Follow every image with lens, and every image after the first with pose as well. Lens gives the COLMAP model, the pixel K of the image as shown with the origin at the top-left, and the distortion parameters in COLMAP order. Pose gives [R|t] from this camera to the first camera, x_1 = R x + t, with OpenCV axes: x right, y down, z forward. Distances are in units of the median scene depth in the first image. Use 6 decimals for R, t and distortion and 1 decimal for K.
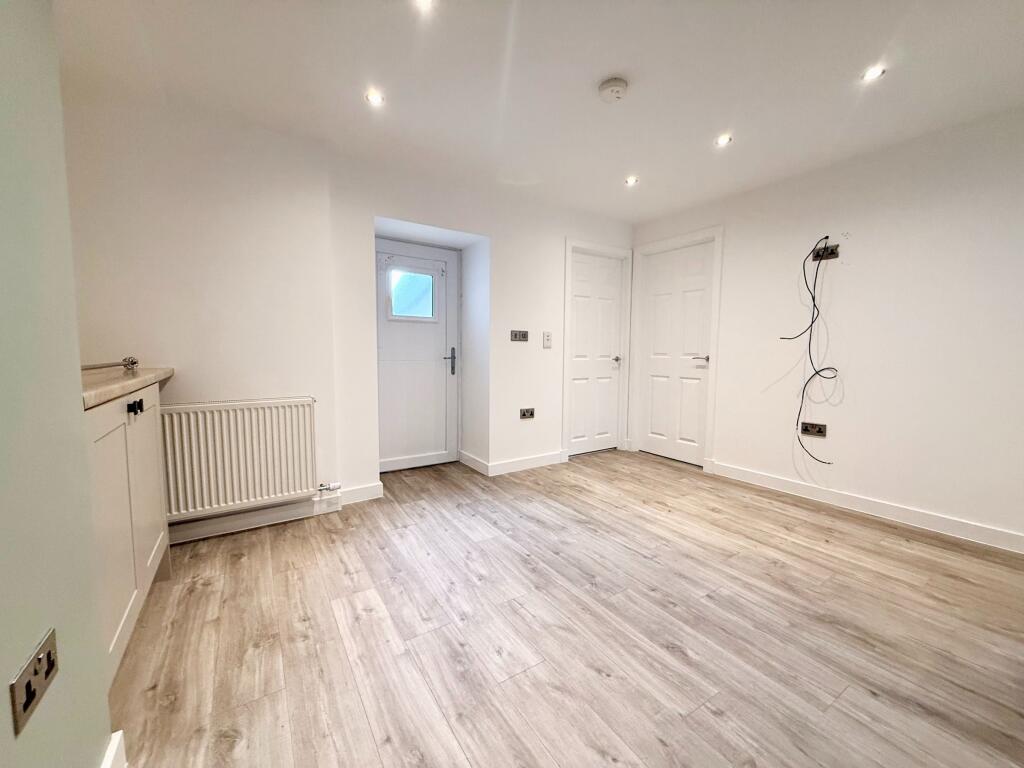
lens RADIAL K [[408.7, 0, 510.3], [0, 408.7, 384.5], [0, 0, 1]] dist [-0.000597, 0.000317]
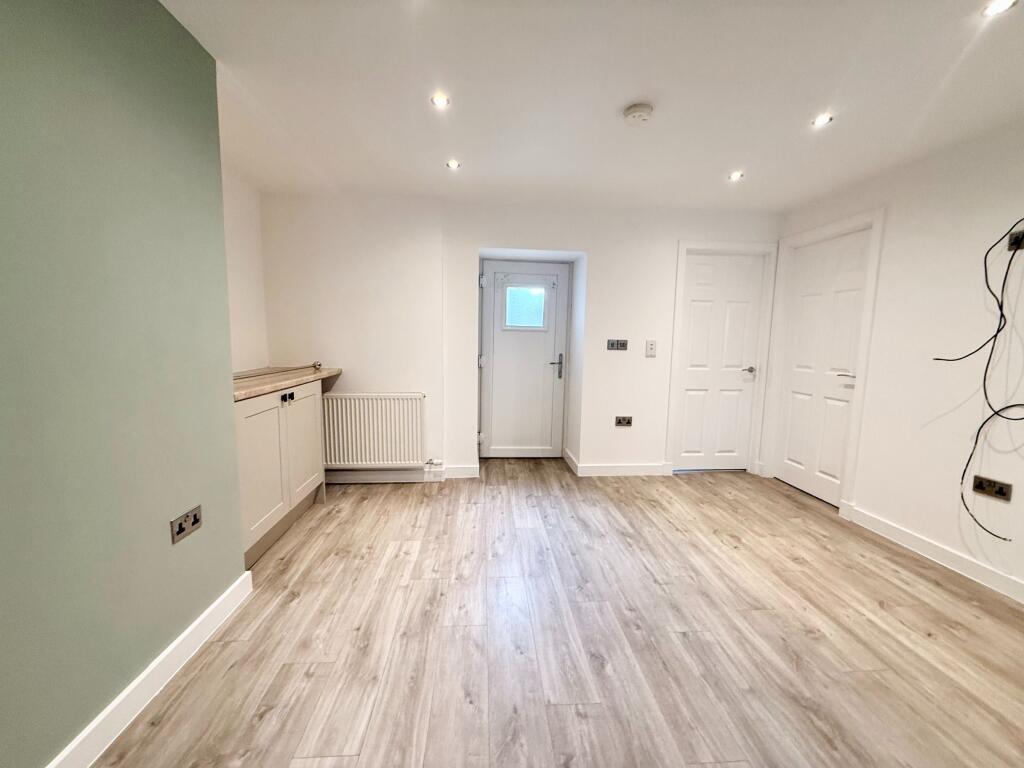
lens RADIAL K [[408.7, 0, 509.8], [0, 408.7, 384.3], [0, 0, 1]] dist [-0.000597, 0.000317]
pose [[0.876061, 0.064161, -0.477913, 0.413282], [-0.053156, 0.997918, 0.036534, -0.063994], [0.479262, -0.006602, 0.877647, -0.032932]]
